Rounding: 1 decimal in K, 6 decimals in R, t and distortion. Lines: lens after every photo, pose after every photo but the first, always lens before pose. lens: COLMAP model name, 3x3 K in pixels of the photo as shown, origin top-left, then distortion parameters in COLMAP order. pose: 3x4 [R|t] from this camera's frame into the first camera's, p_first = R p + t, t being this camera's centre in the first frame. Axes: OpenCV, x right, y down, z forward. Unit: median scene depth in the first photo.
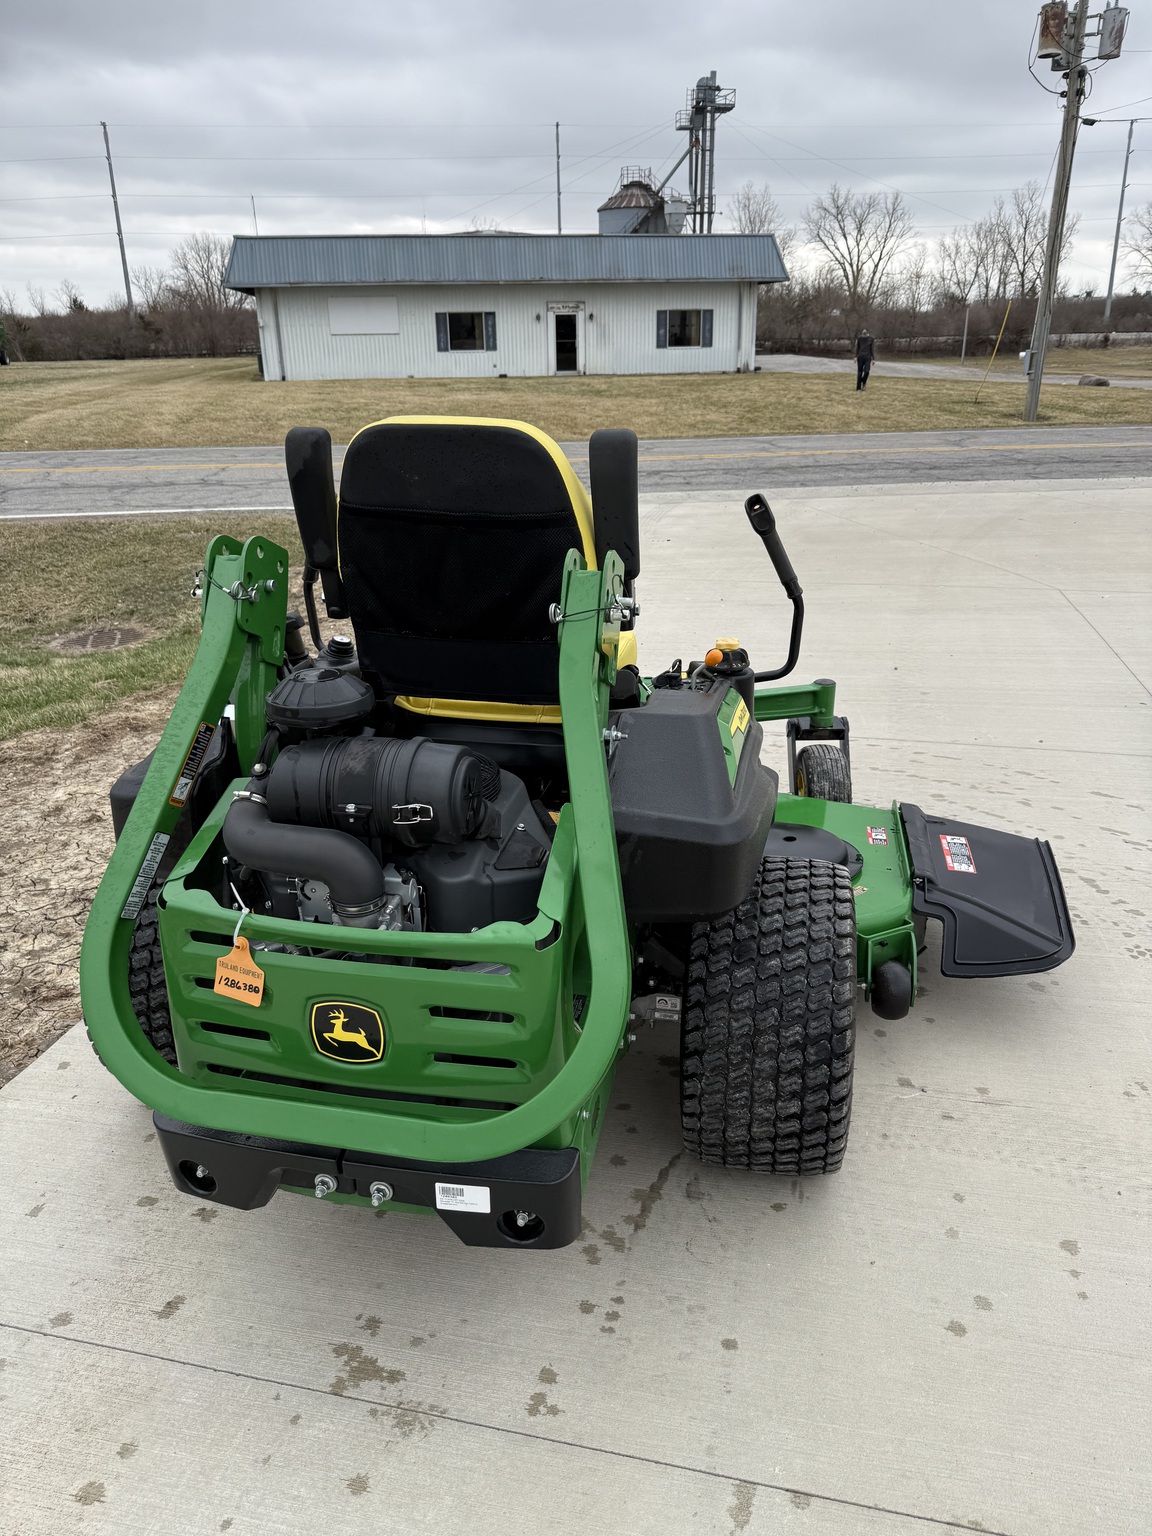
lens RADIAL K [[1083.7, 0, 572.8], [0, 1083.7, 781.8], [0, 0, 1]] dist [0.023417, -0.034612]
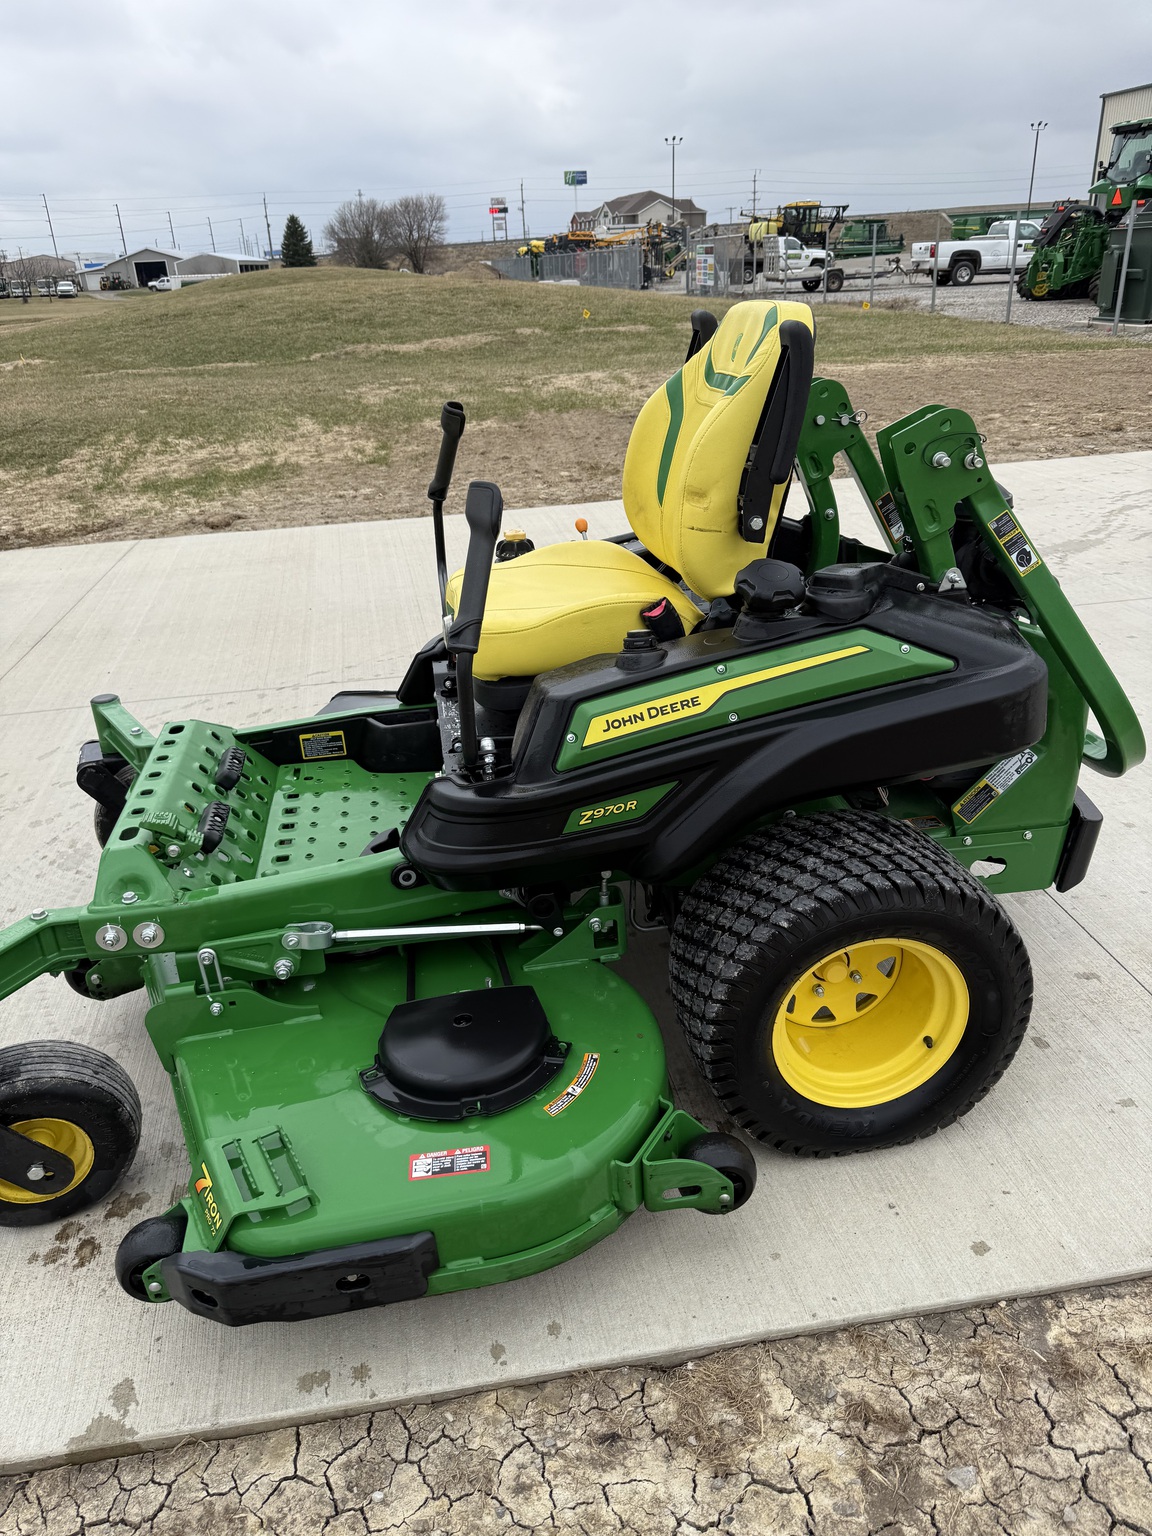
lens RADIAL K [[1090.6, 0, 573.1], [0, 1090.6, 778.7], [0, 0, 1]] dist [0.009090, -0.015577]
pose [[-0.359957, -0.371744, 0.855708, -0.092805], [0.396614, 0.769214, 0.501006, -0.047082], [-0.844469, 0.519727, -0.129445, 0.123362]]
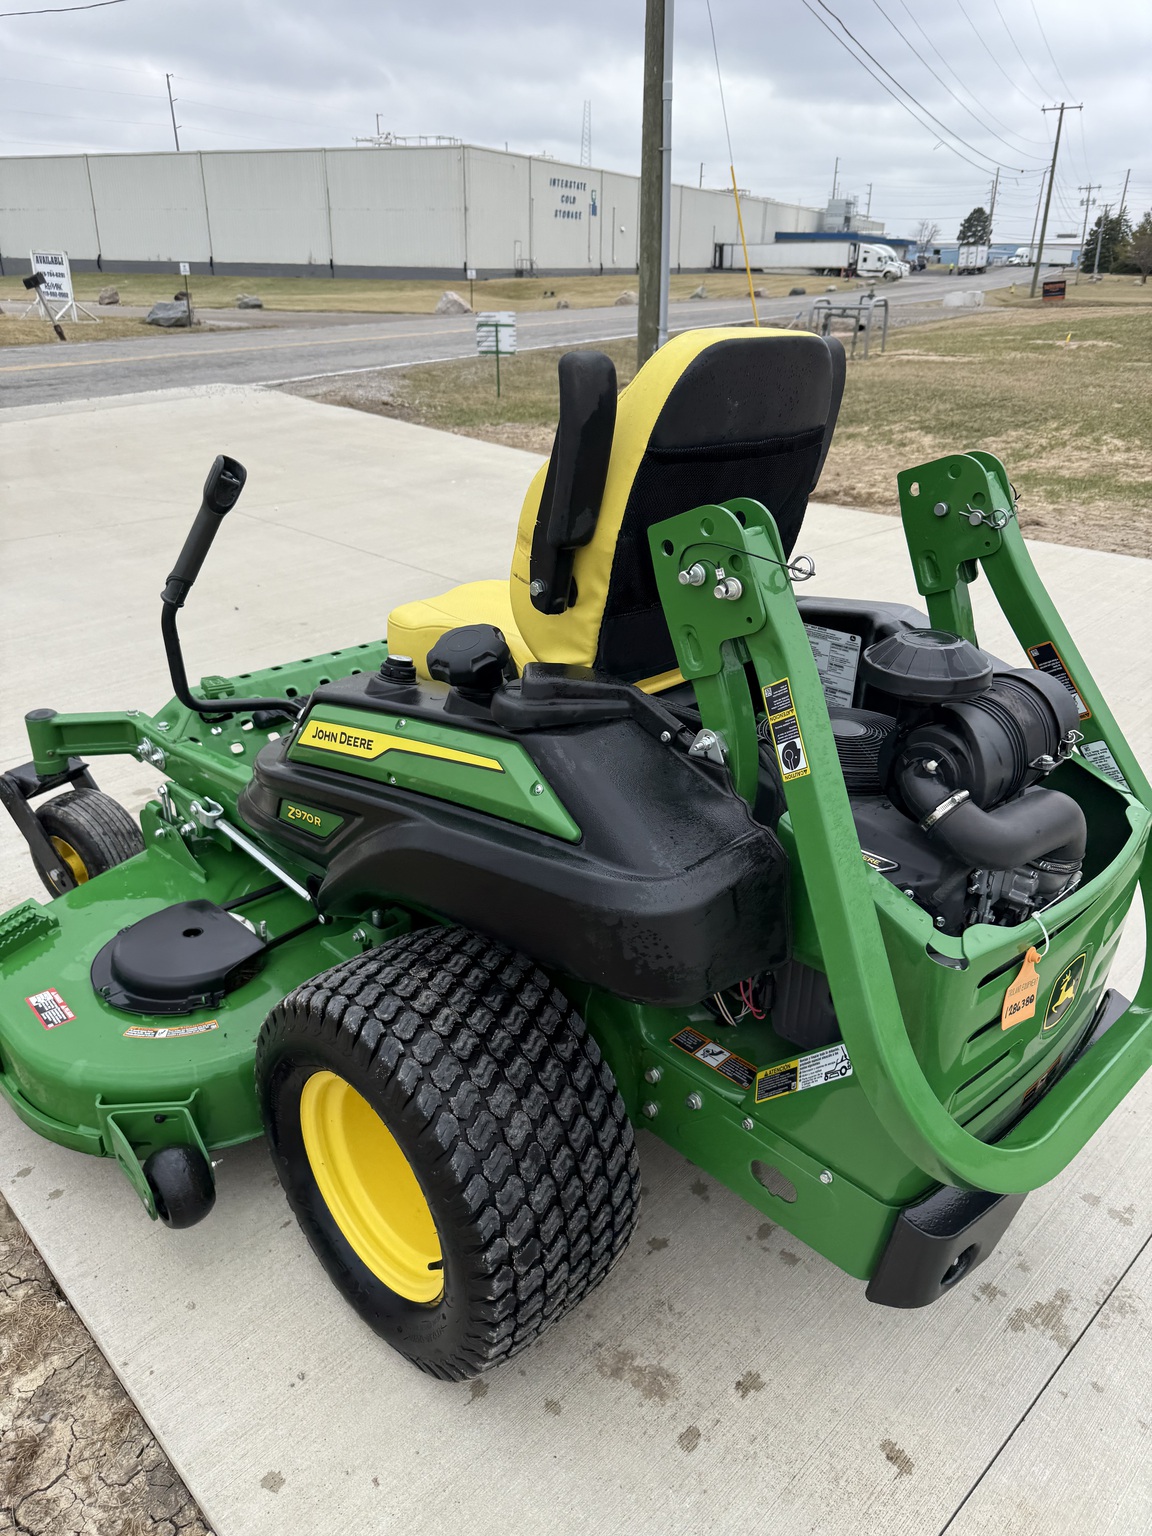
lens RADIAL K [[1090.5, 0, 576.0], [0, 1090.5, 768.0], [0, 0, 1]] dist [0.002633, -0.007173]
pose [[0.544250, -0.332900, 0.770046, -0.074849], [0.293585, 0.935435, 0.196901, -0.017540], [-0.785876, 0.118911, 0.606844, 0.050257]]
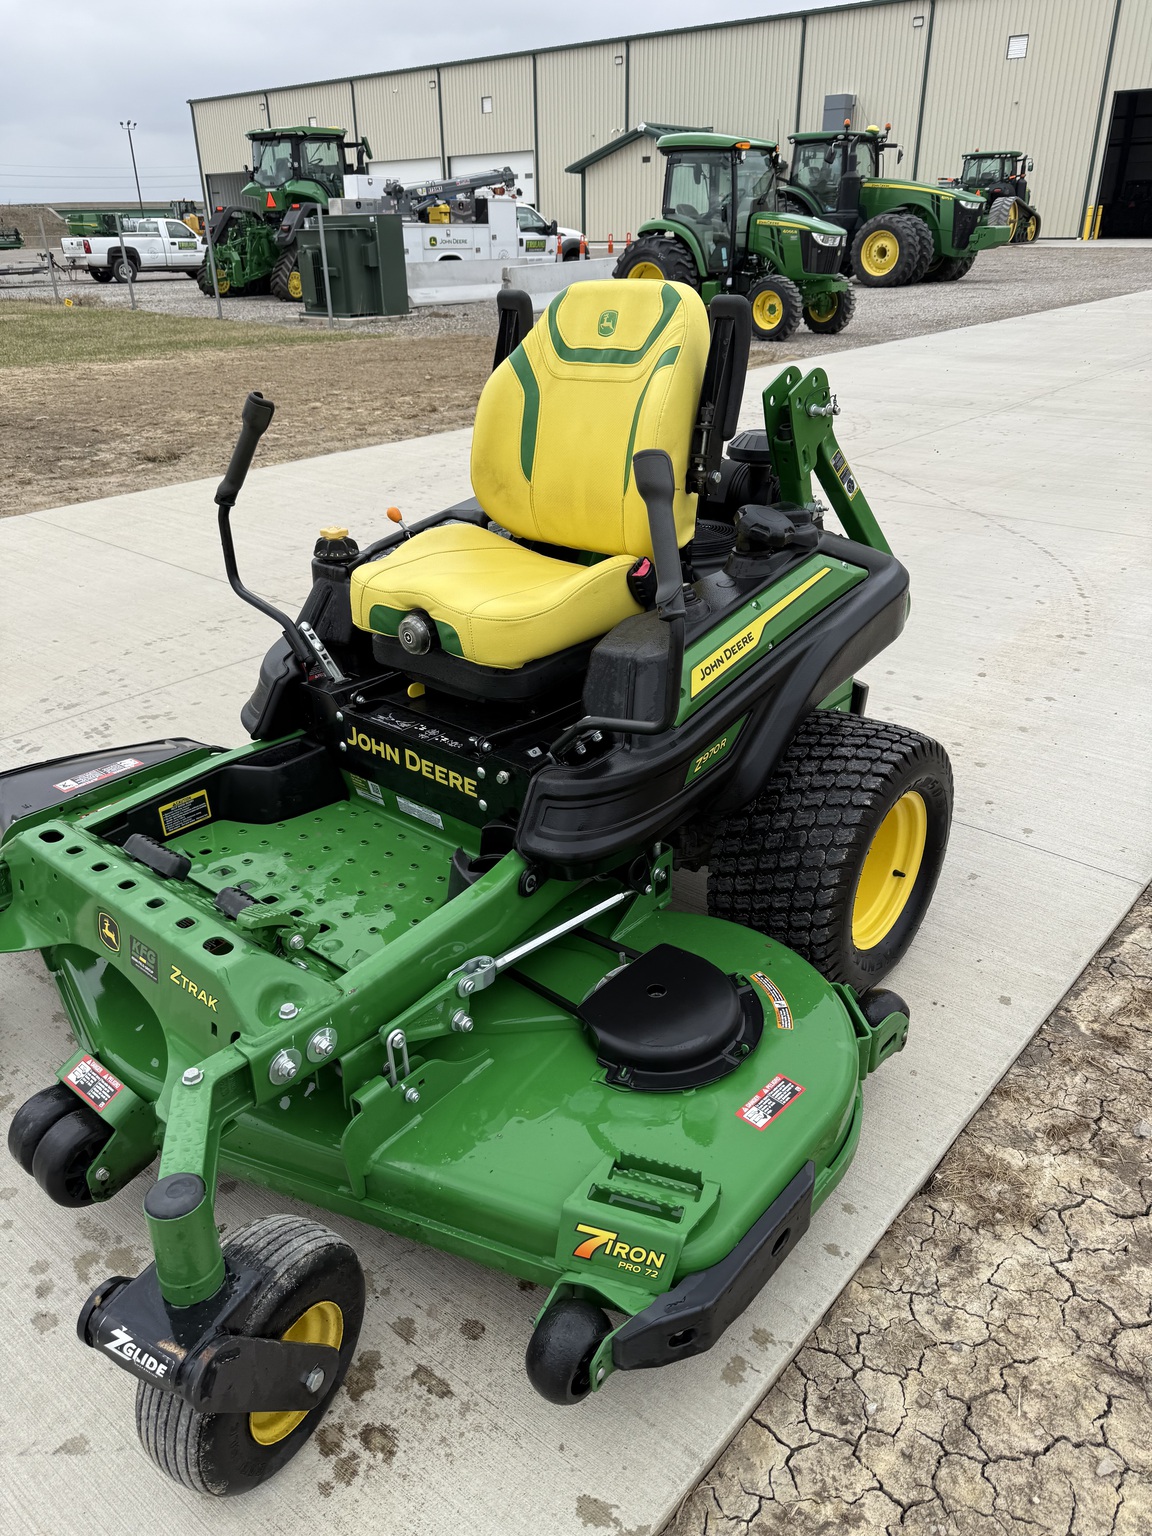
lens RADIAL K [[1085.9, 0, 583.6], [0, 1085.9, 770.3], [0, 0, 1]] dist [0.024359, -0.032739]
pose [[-0.879641, -0.186451, 0.437571, -0.055719], [0.203621, 0.683783, 0.700699, -0.064808], [-0.429850, 0.705462, -0.563518, 0.164686]]
